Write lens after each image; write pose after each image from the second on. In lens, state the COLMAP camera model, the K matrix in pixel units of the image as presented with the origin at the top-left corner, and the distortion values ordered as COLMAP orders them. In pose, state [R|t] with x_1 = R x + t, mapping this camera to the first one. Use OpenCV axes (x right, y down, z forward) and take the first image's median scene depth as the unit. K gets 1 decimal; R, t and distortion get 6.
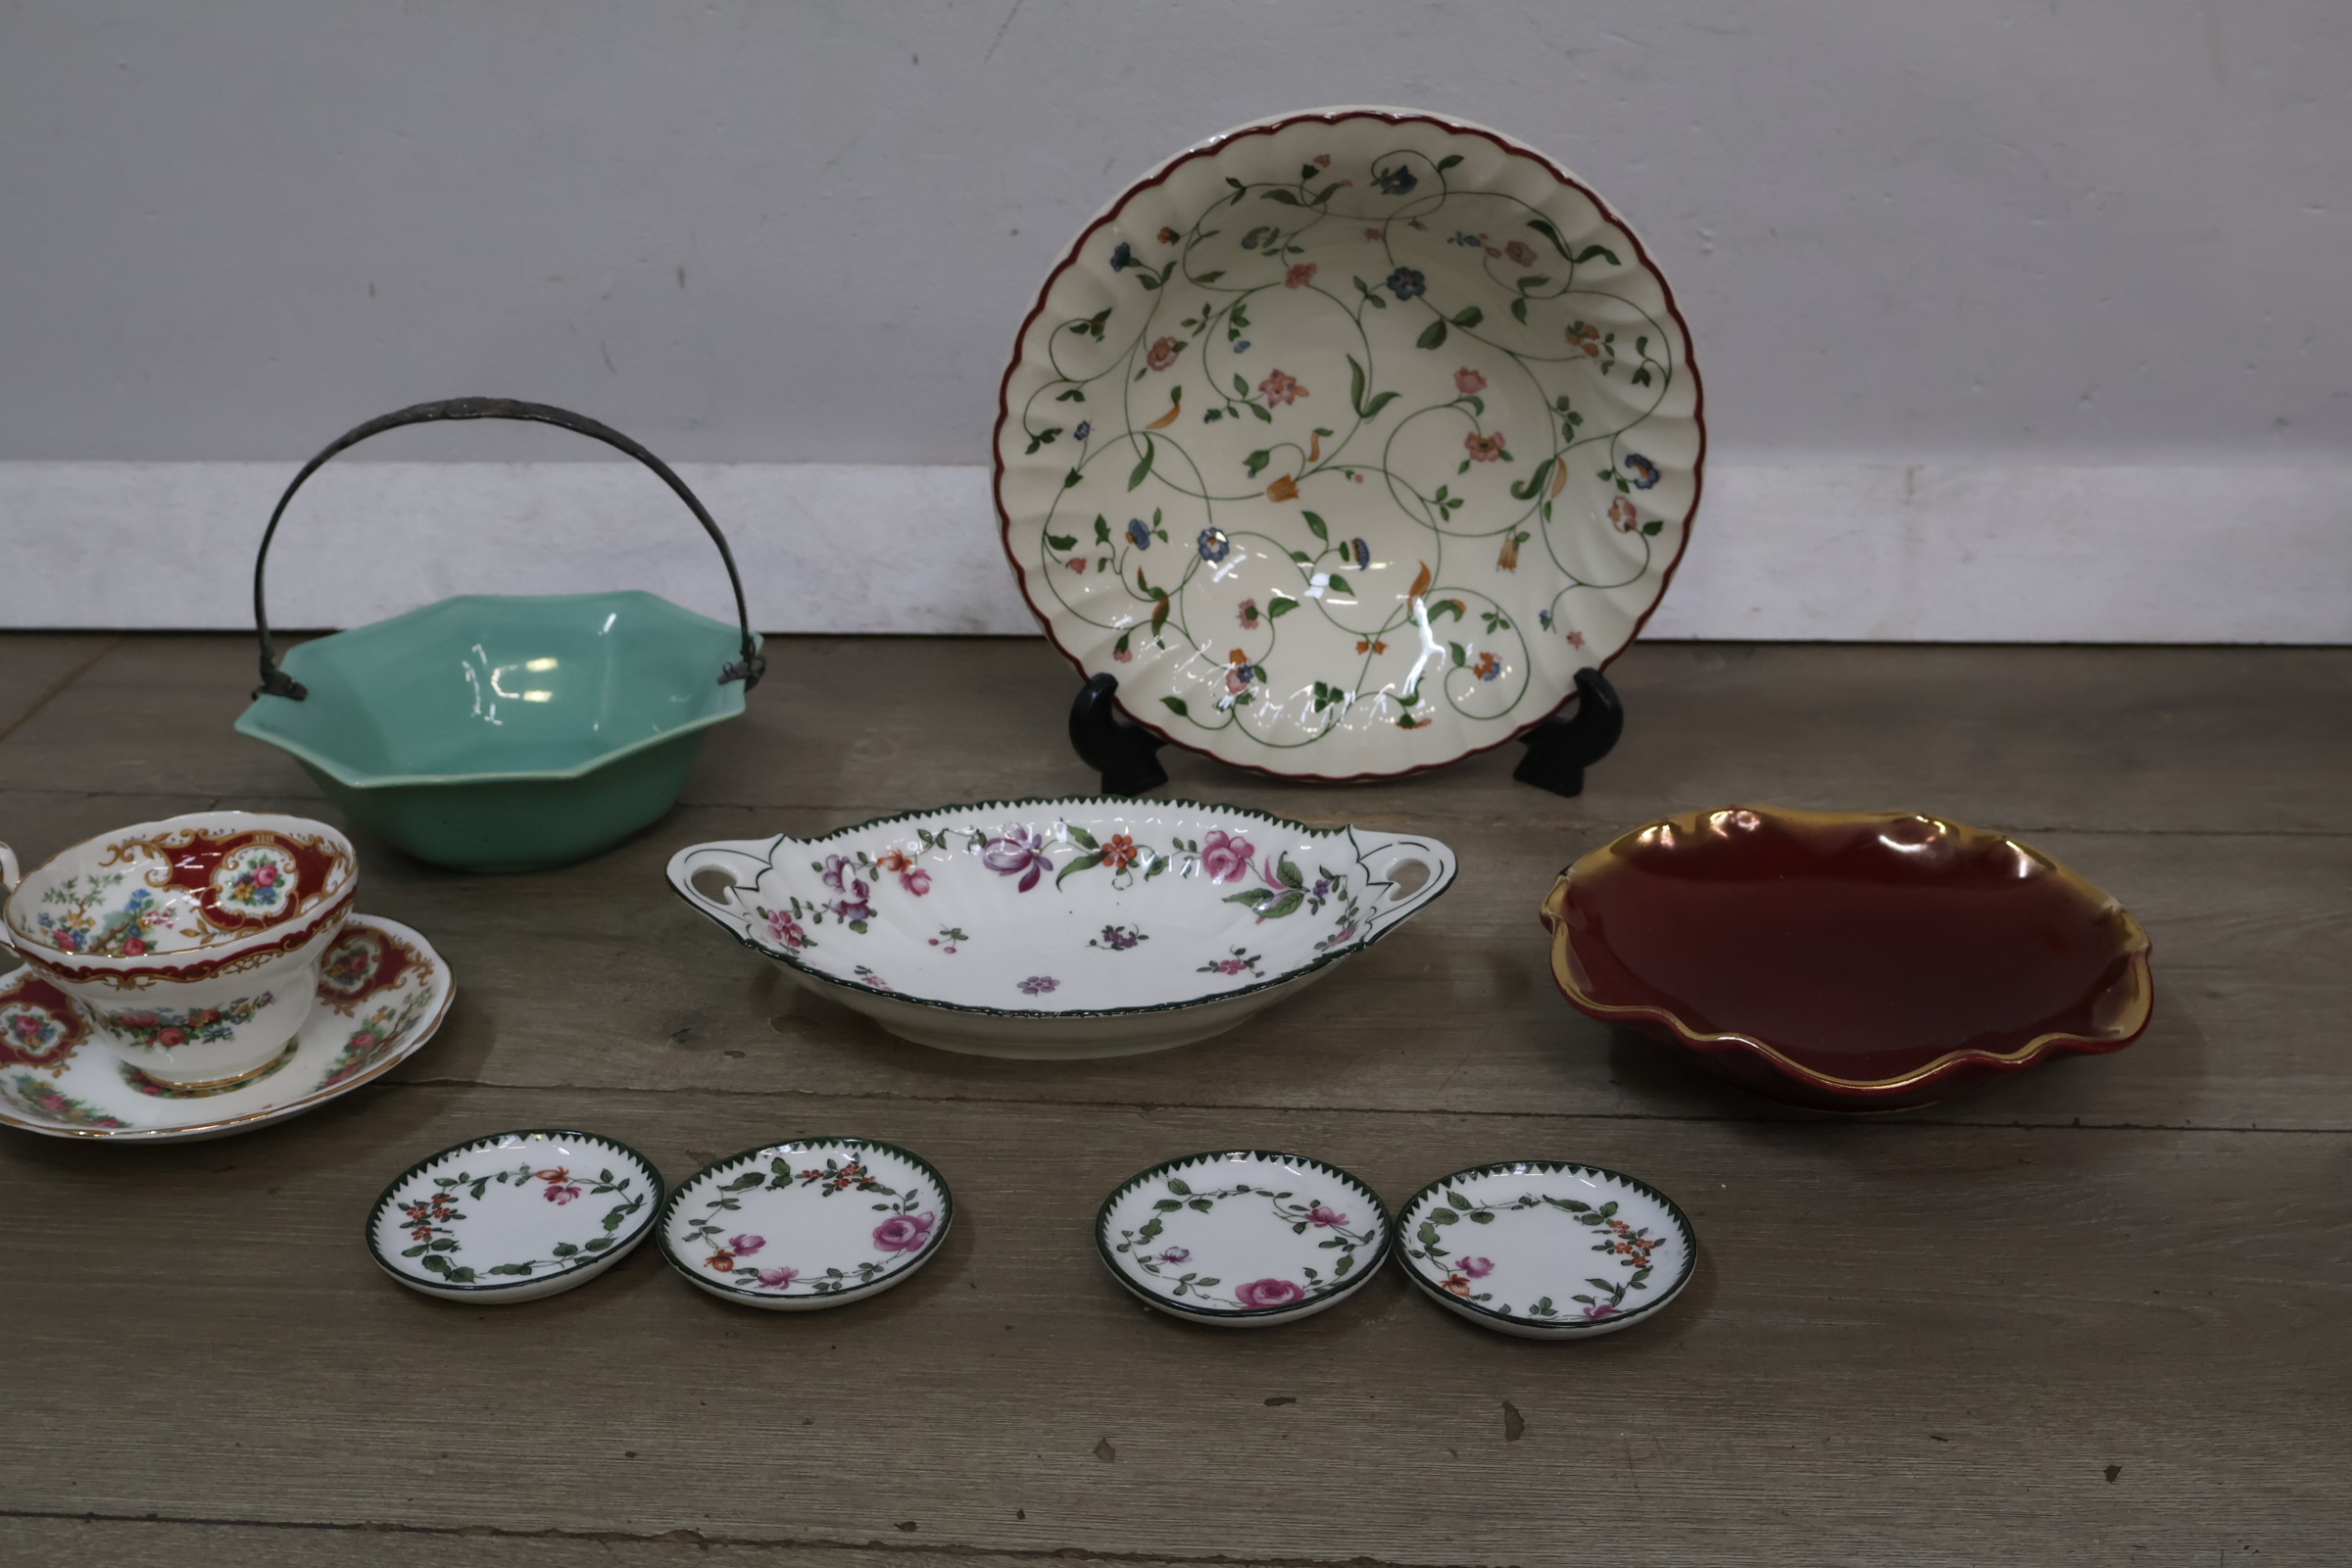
lens RADIAL K [[2740.8, 0, 1176.0], [0, 2740.8, 784.0], [0, 0, 1]] dist [0.003573, 0.006177]
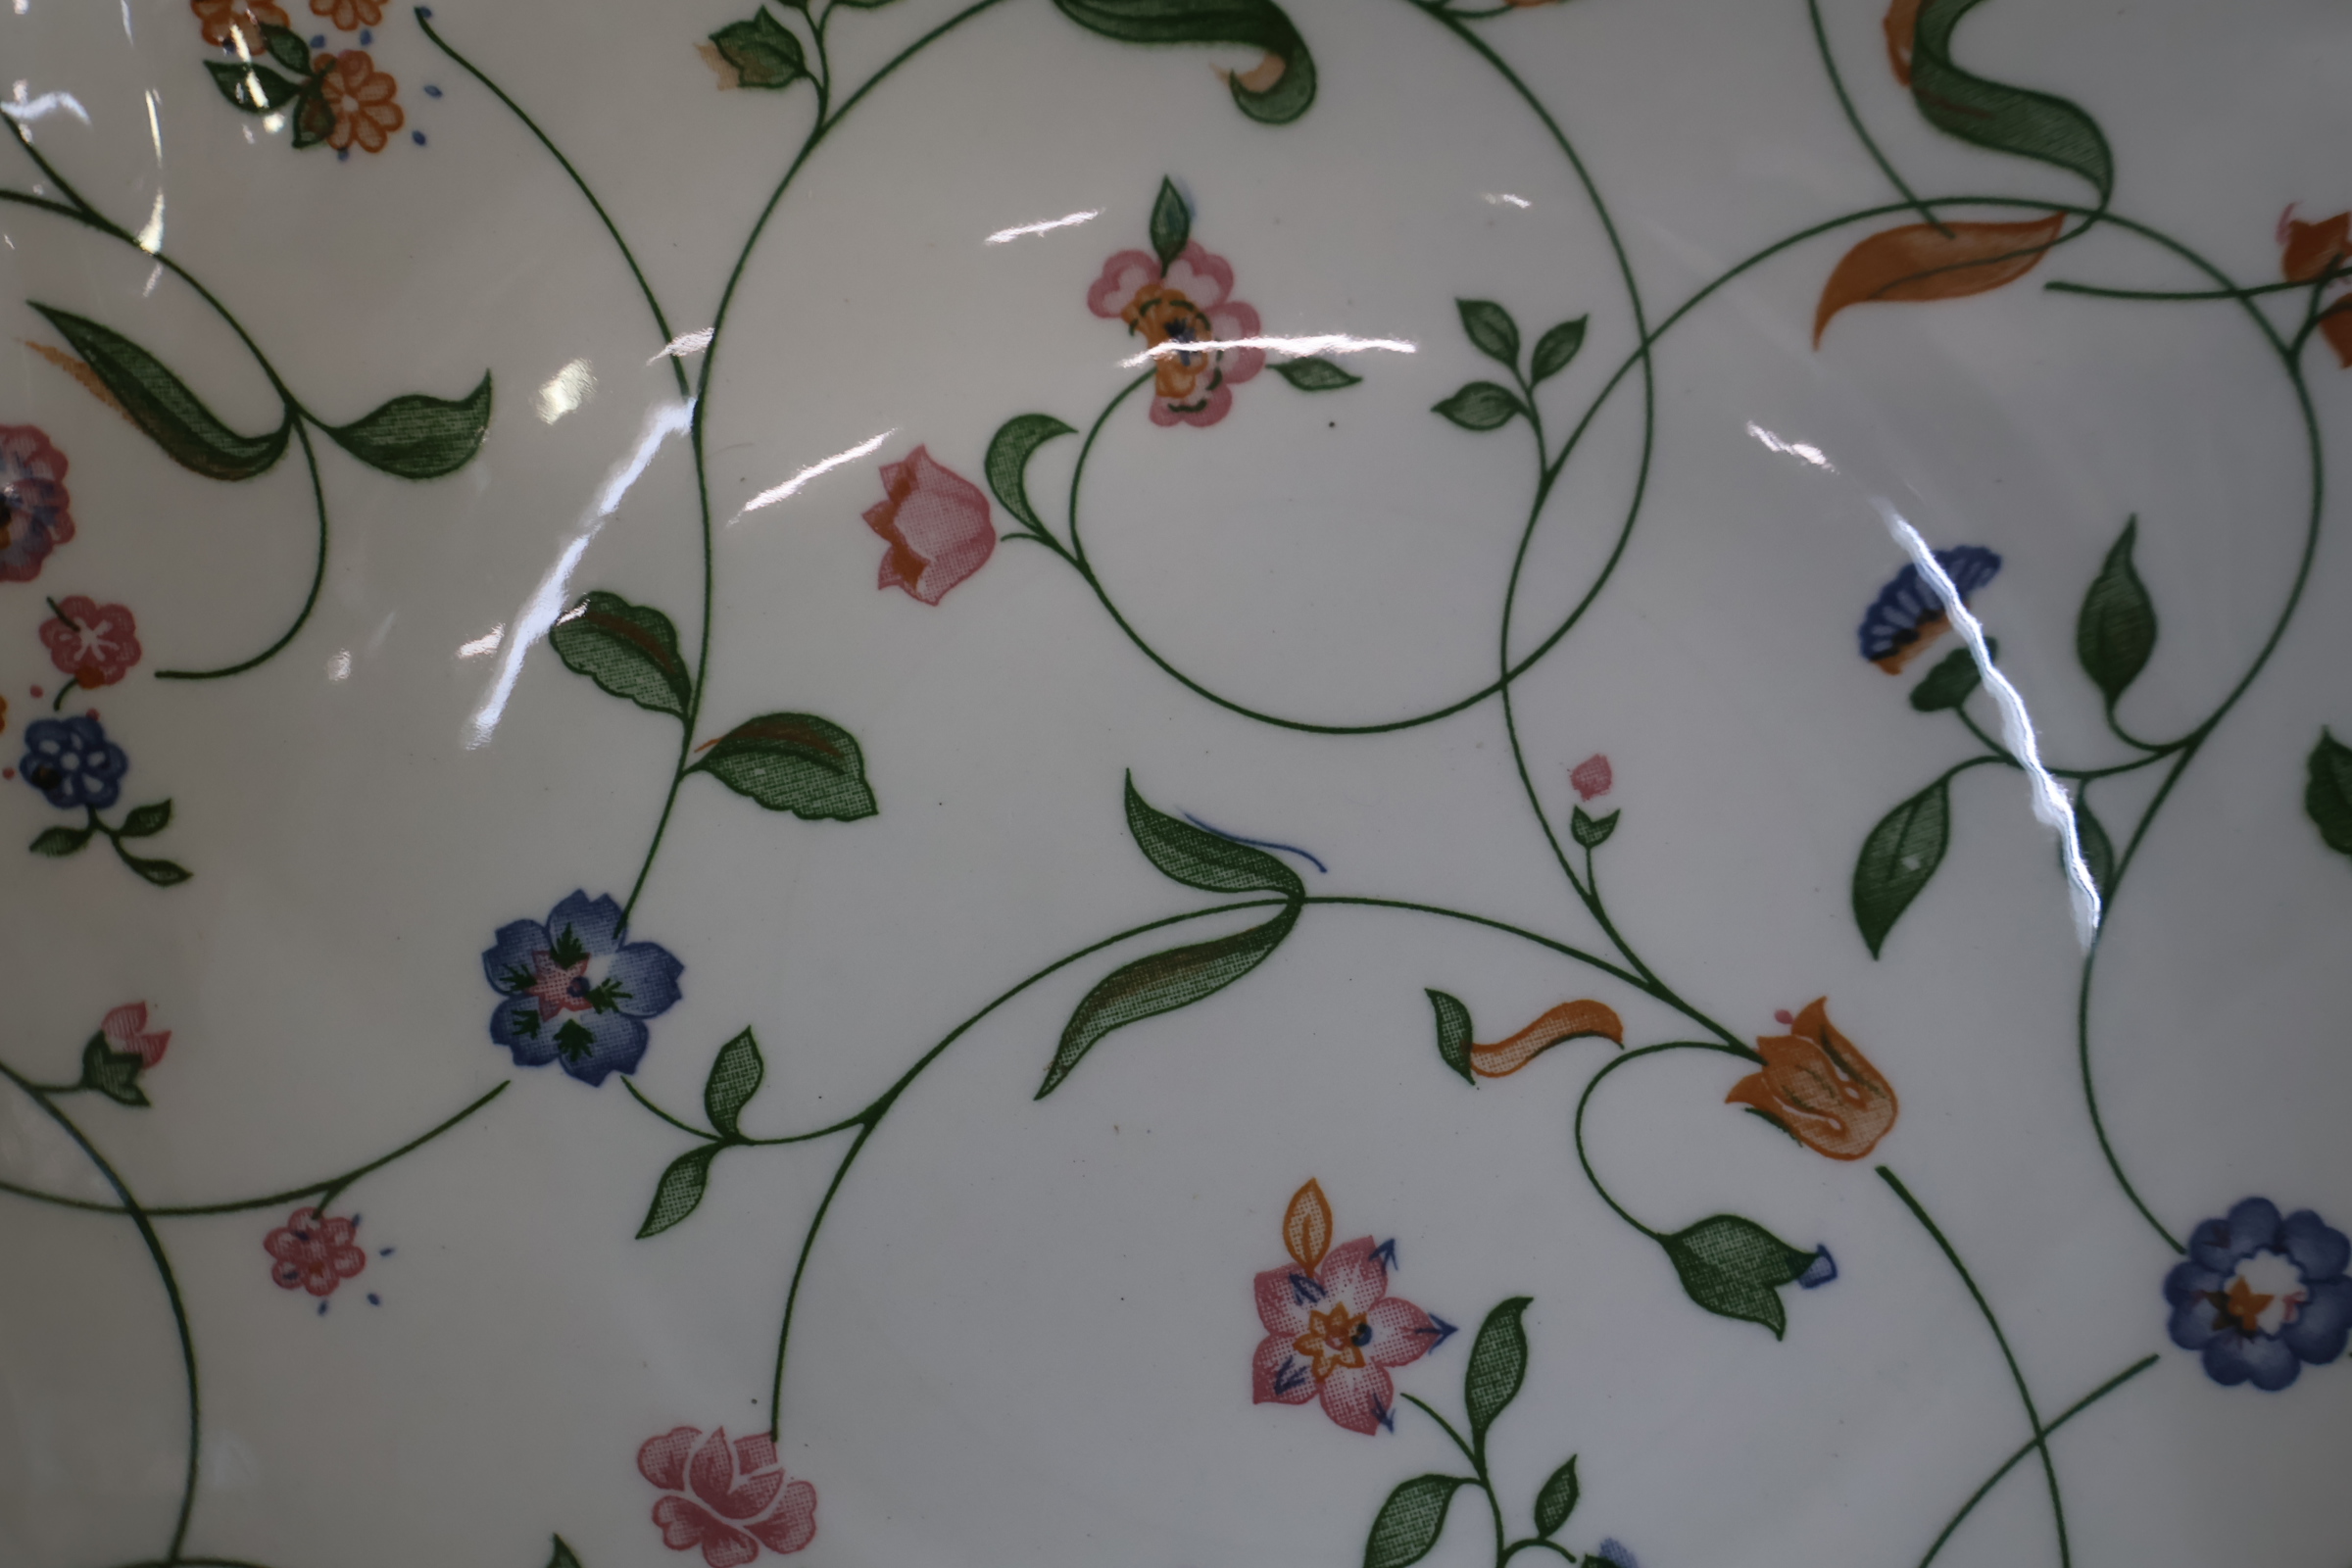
lens RADIAL K [[2766.1, 0, 1176.0], [0, 2766.1, 784.0], [0, 0, 1]] dist [0.001184, -0.005916]
pose [[-0.402163, -0.867908, 0.291547, 0.021014], [0.806987, -0.486432, -0.334897, -0.076641], [0.432478, 0.100592, 0.896016, 0.911807]]
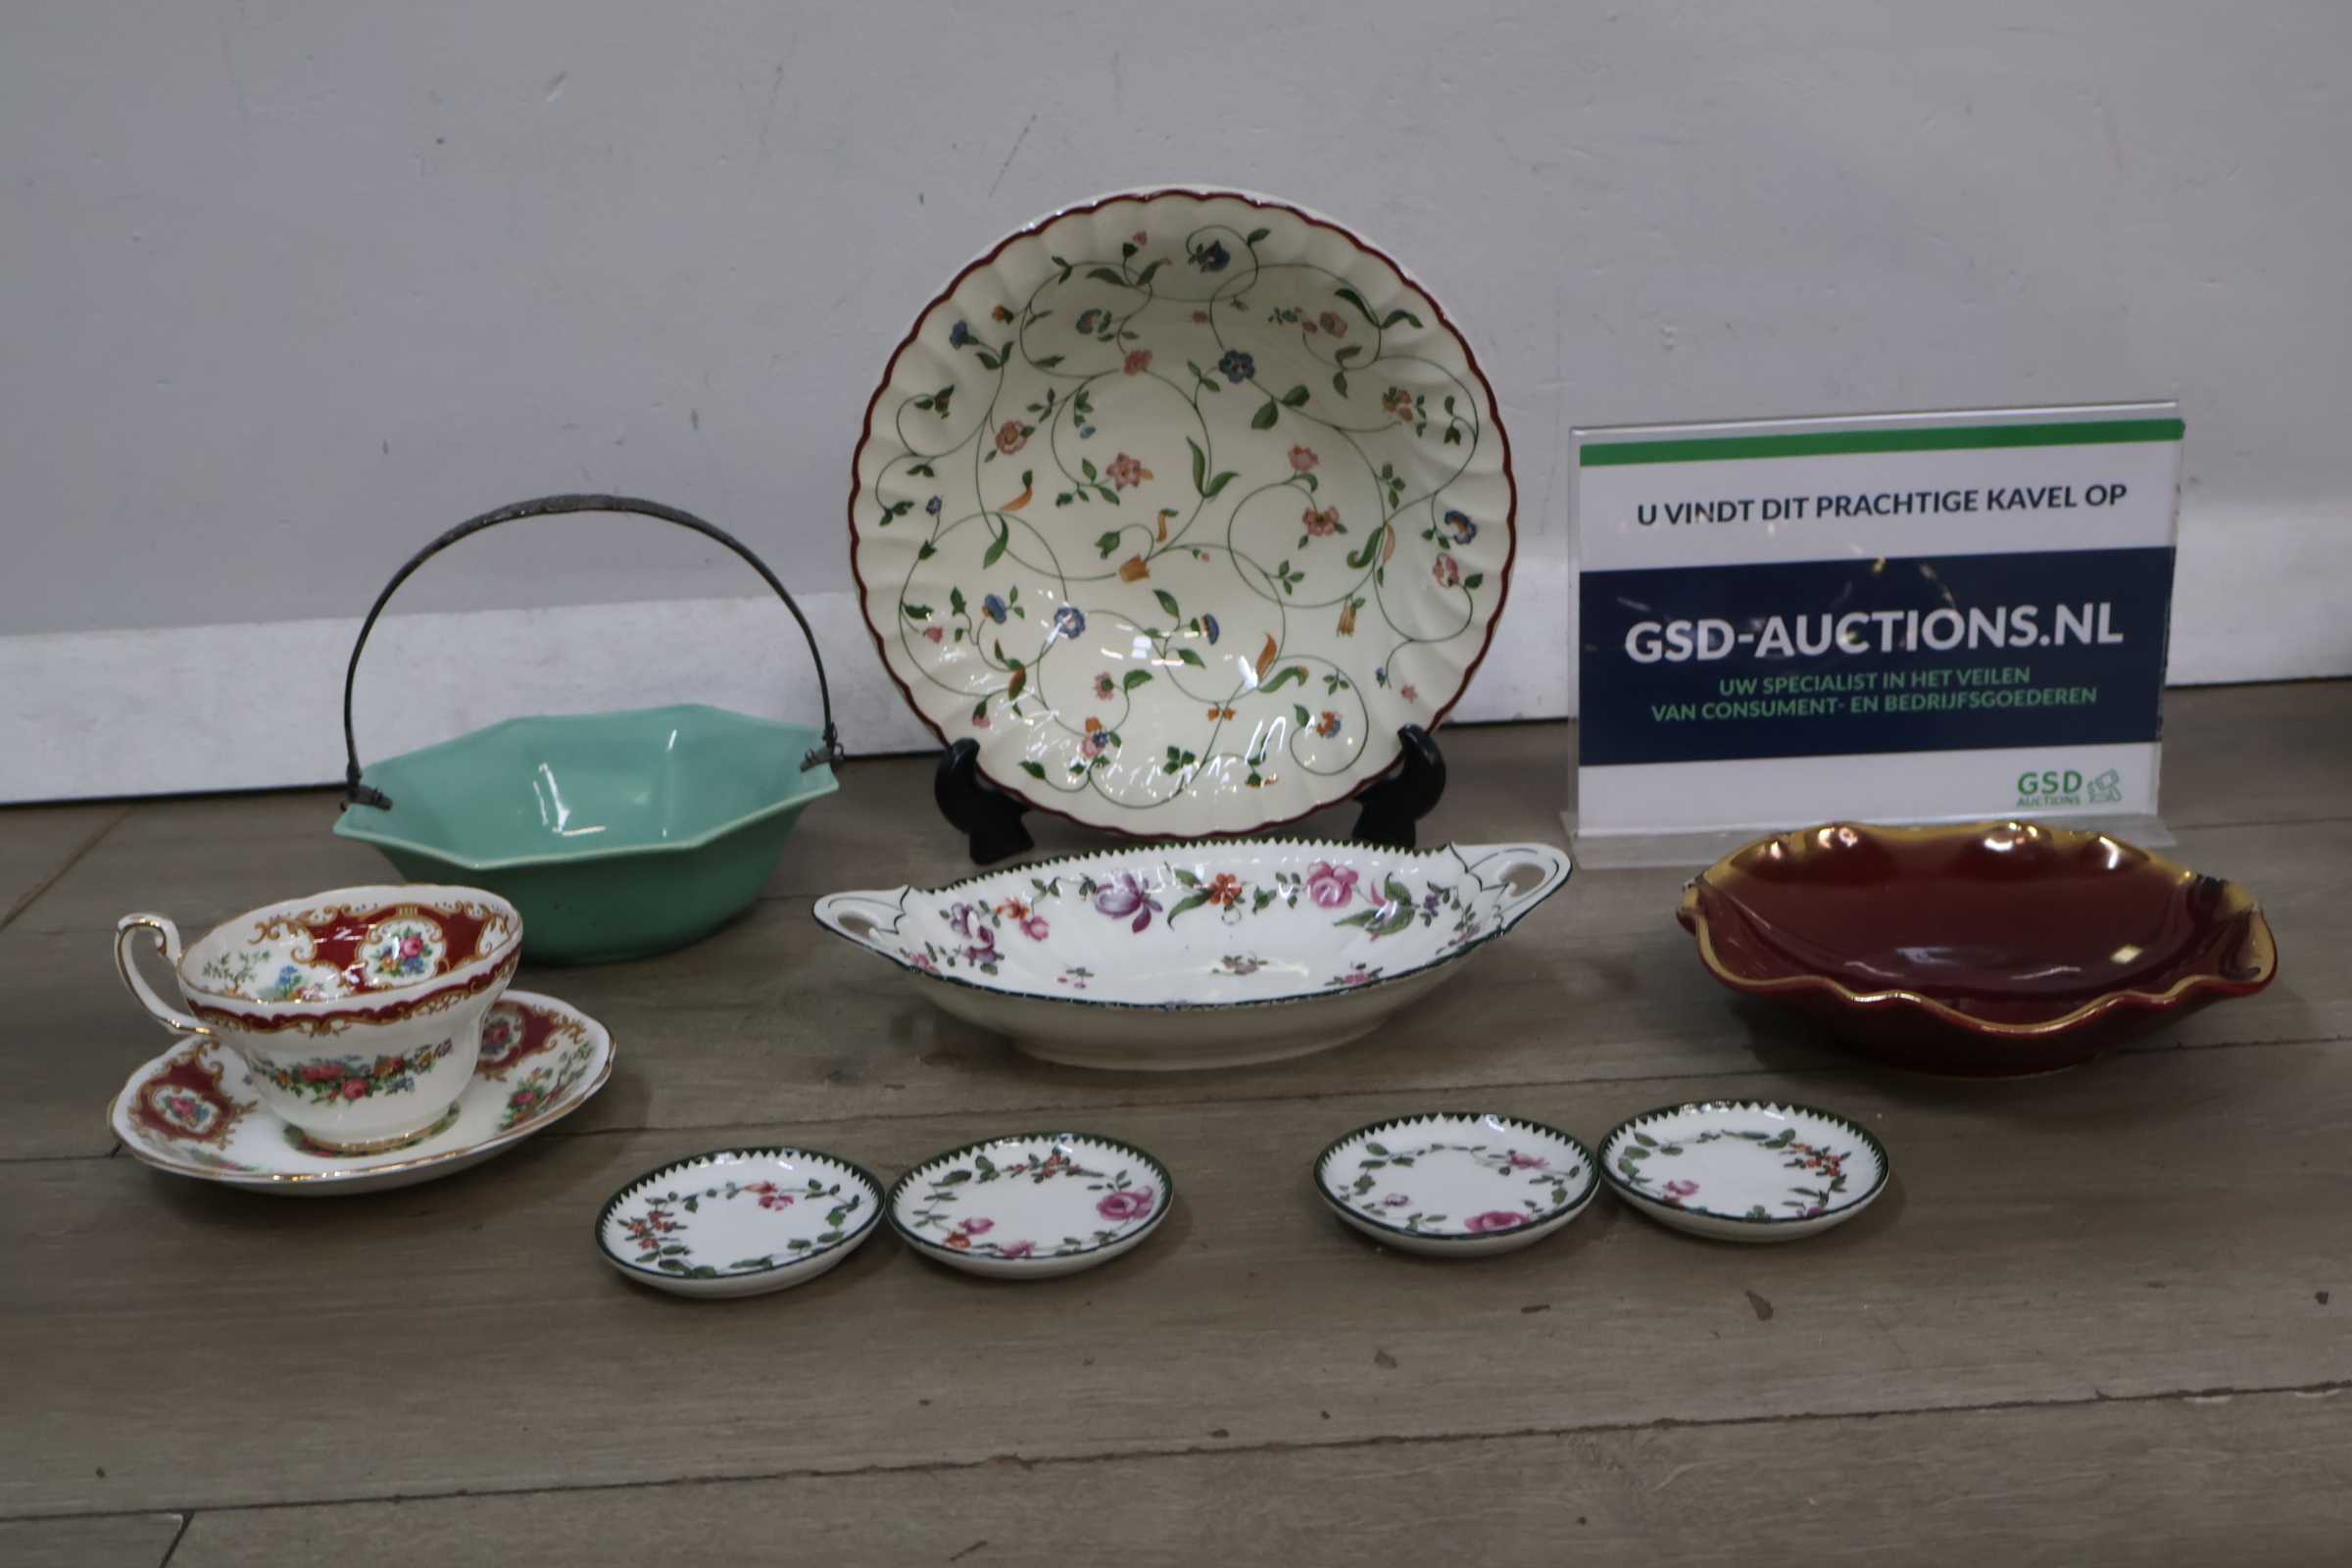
lens RADIAL K [[2751.6, 0, 1176.0], [0, 2751.6, 784.0], [0, 0, 1]] dist [0.020383, 0.000405]
pose [[0.992933, -0.058243, 0.103398, -0.148517], [0.069840, 0.991213, -0.112332, 0.103646], [-0.095947, 0.118759, 0.988277, -0.034445]]
